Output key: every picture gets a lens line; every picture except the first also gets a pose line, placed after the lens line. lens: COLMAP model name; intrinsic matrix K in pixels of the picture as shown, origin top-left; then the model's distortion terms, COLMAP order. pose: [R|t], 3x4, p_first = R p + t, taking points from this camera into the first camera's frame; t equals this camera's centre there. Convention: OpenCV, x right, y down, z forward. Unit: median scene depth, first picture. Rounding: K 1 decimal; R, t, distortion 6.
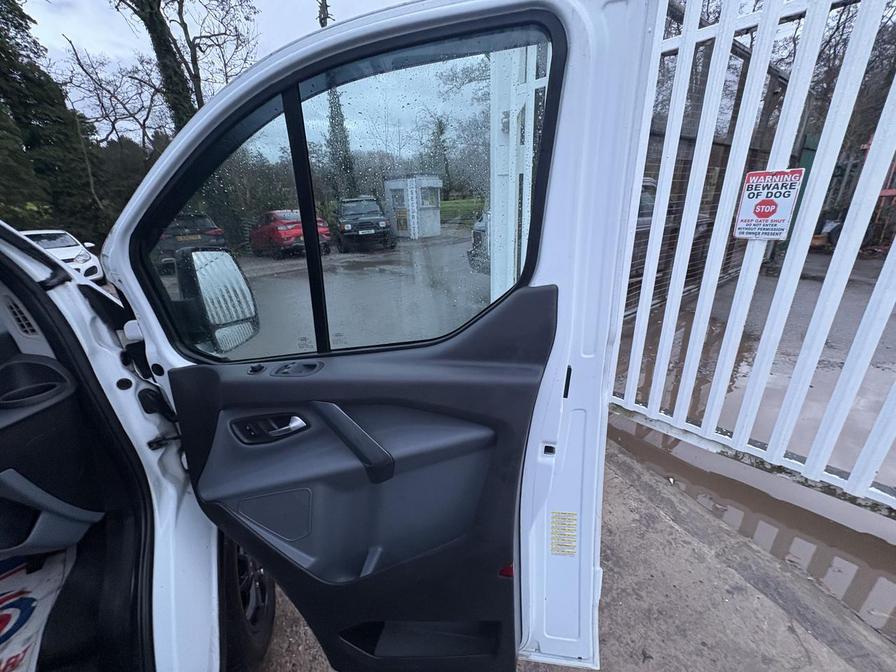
lens RADIAL K [[354.6, 0, 448.4], [0, 354.6, 336.6], [0, 0, 1]] dist [-0.001223, 0.000183]
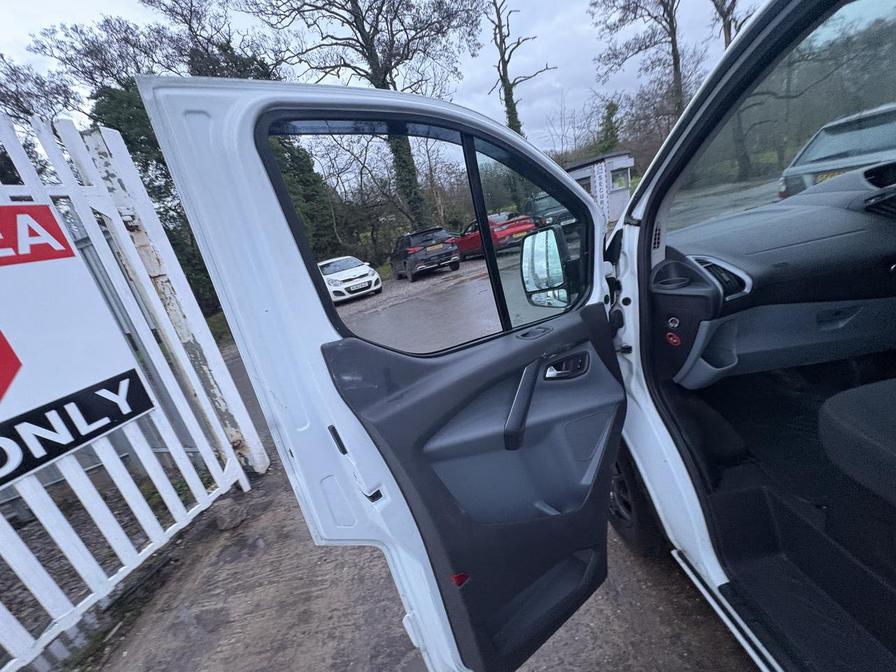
lens RADIAL K [[357.0, 0, 449.4], [0, 357.0, 334.6], [0, 0, 1]] dist [0.000248, 0.000616]
pose [[0.934790, -0.064885, -0.349224, -0.174885], [0.057612, 0.997852, -0.031186, 0.038191], [0.350497, 0.009033, 0.936520, -0.080131]]
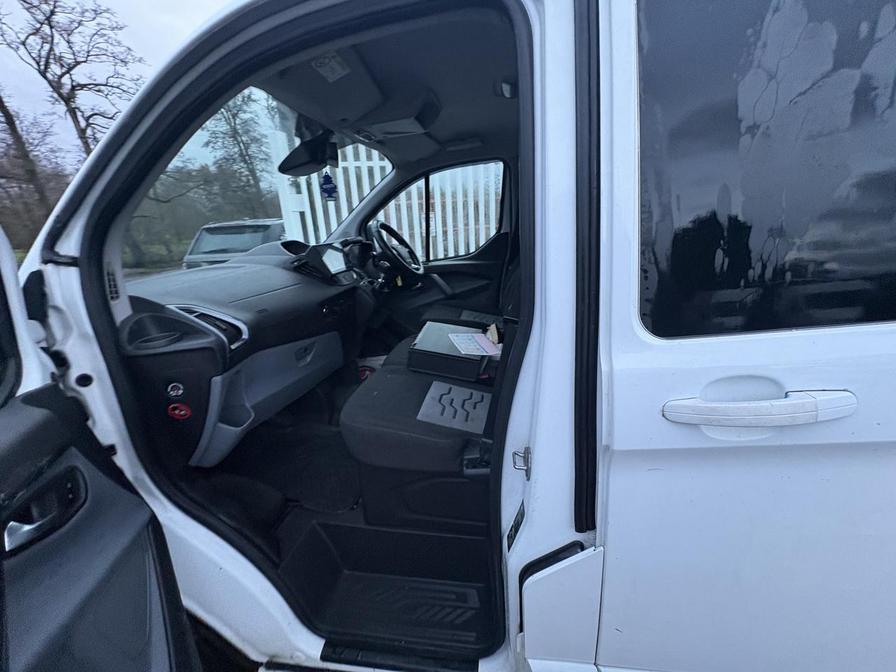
lens RADIAL K [[357.0, 0, 449.4], [0, 357.0, 334.6], [0, 0, 1]] dist [0.000248, 0.000616]
pose [[0.498780, -0.239496, 0.832983, -0.181333], [0.342671, 0.937253, 0.064288, 0.039232], [-0.796113, 0.253373, 0.549551, -0.059532]]
